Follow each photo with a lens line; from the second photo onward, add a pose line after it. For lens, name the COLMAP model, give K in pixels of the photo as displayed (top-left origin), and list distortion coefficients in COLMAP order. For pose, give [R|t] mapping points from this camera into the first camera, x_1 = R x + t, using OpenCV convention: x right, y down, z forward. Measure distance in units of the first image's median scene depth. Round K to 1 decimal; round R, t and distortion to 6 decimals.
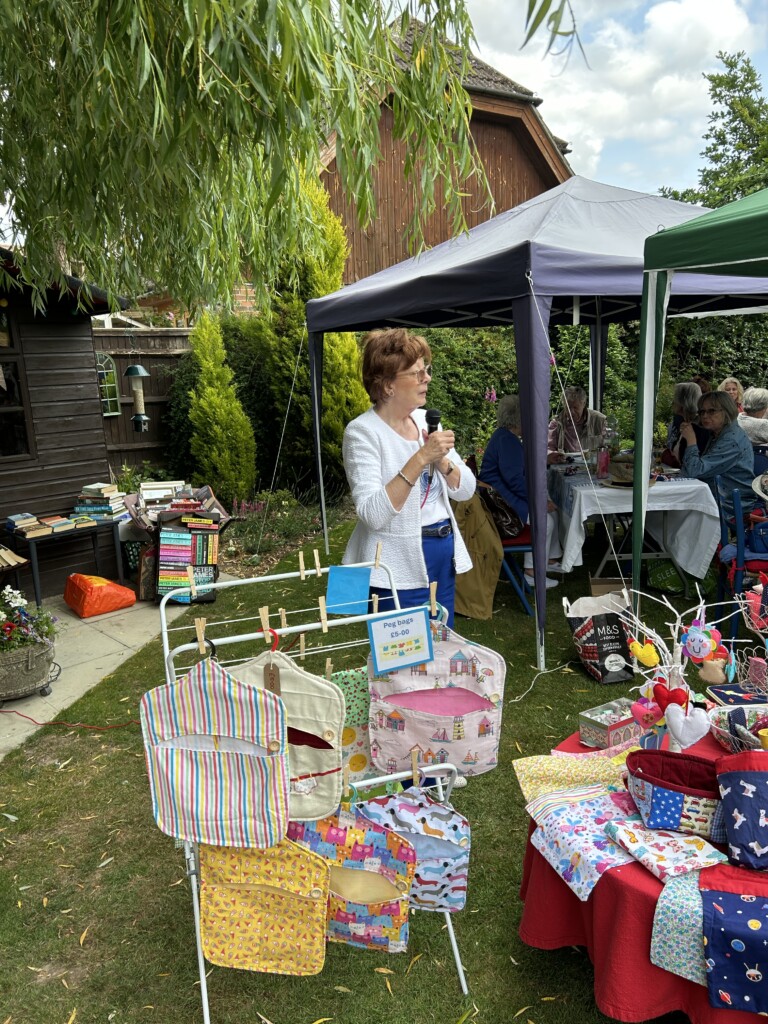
lens RADIAL K [[773.5, 0, 386.4], [0, 773.5, 490.7], [0, 0, 1]] dist [0.050018, -0.054725]
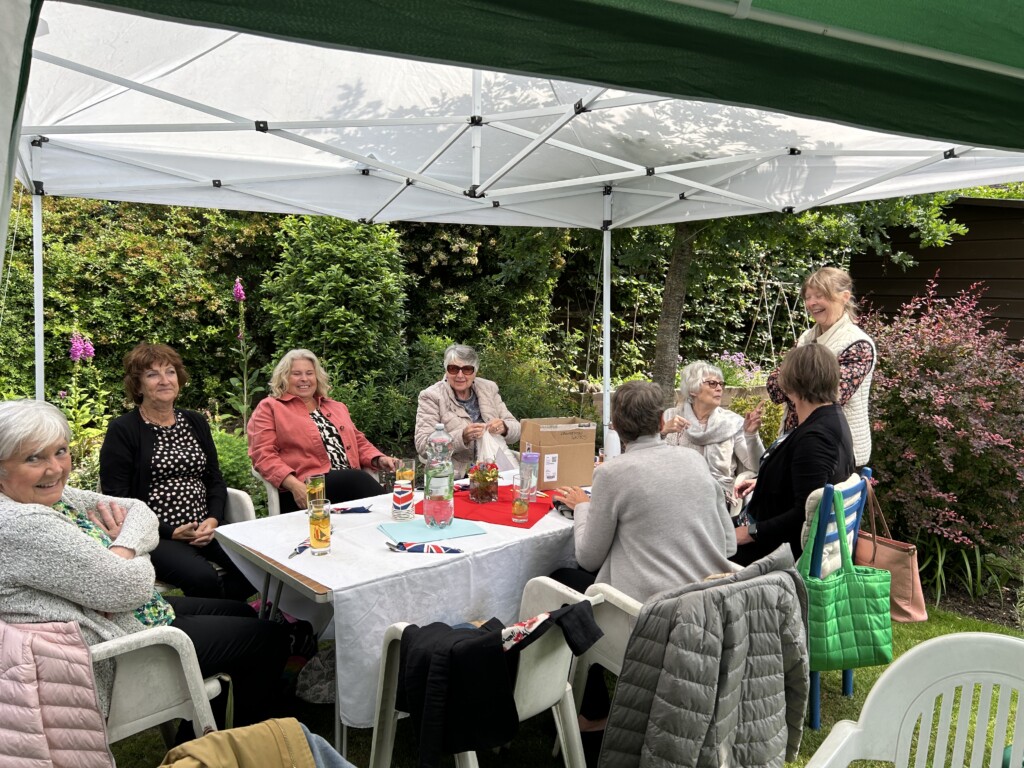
lens RADIAL K [[773.5, 0, 518.4], [0, 773.5, 393.1], [0, 0, 1]] dist [0.050018, -0.054725]
pose [[0.997622, 0.067989, 0.011335, 0.821216], [-0.067516, 0.996999, -0.037879, -0.173871], [-0.013876, 0.037024, 0.999218, 0.878191]]
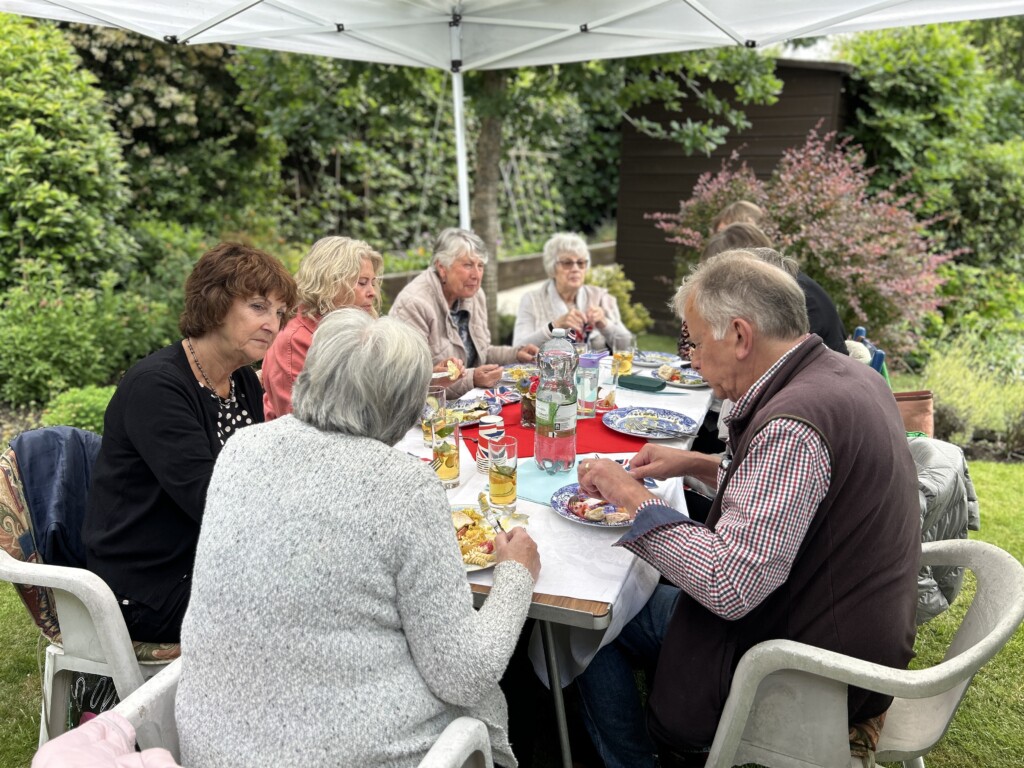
lens RADIAL K [[773.5, 0, 513.3], [0, 773.5, 384.4], [0, 0, 1]] dist [0.050018, -0.054725]
pose [[0.880723, -0.080237, 0.466786, 0.598862], [0.040969, 0.994758, 0.093692, -0.177921], [-0.471856, -0.063393, 0.879393, 1.082632]]
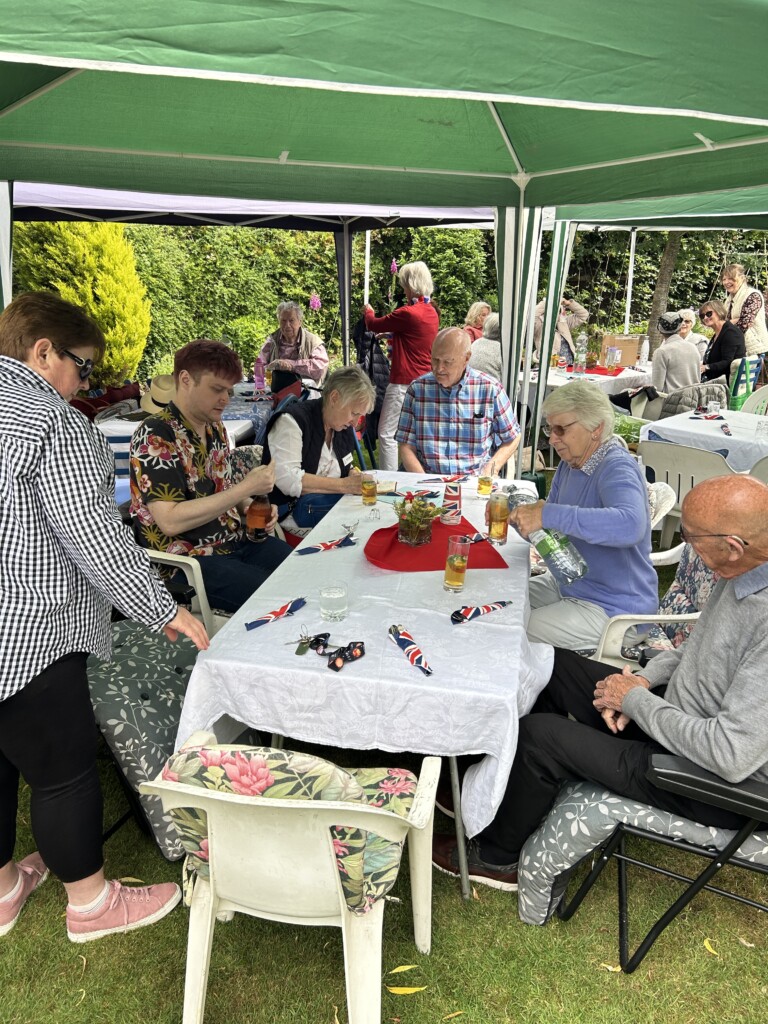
lens RADIAL K [[773.5, 0, 390.6], [0, 773.5, 507.3], [0, 0, 1]] dist [0.050018, -0.054725]
pose [[0.994583, 0.088800, -0.054030, 0.566901], [-0.079180, 0.983990, 0.159667, -0.069345], [0.067343, -0.154524, 0.985691, 0.101510]]
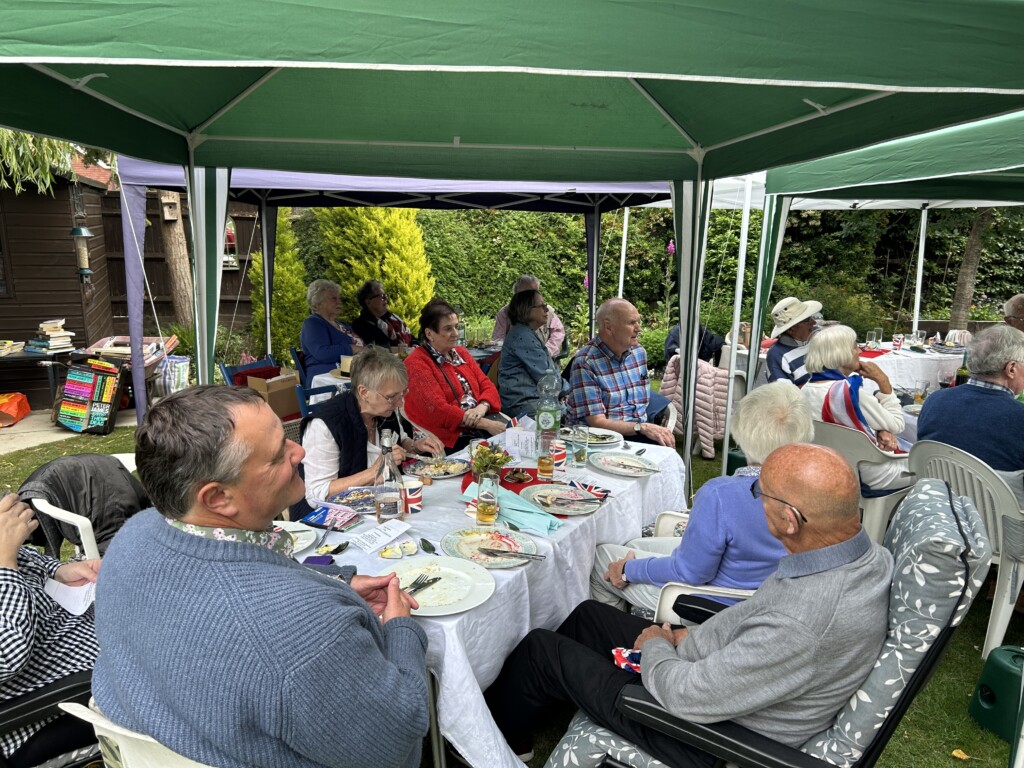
lens RADIAL K [[773.5, 0, 504.3], [0, 773.5, 393.7], [0, 0, 1]] dist [0.050018, -0.054725]
pose [[0.930180, 0.132534, -0.342345, 0.735321], [-0.117066, 0.990958, 0.065557, -0.064593], [0.347938, -0.020903, 0.937284, 0.110170]]
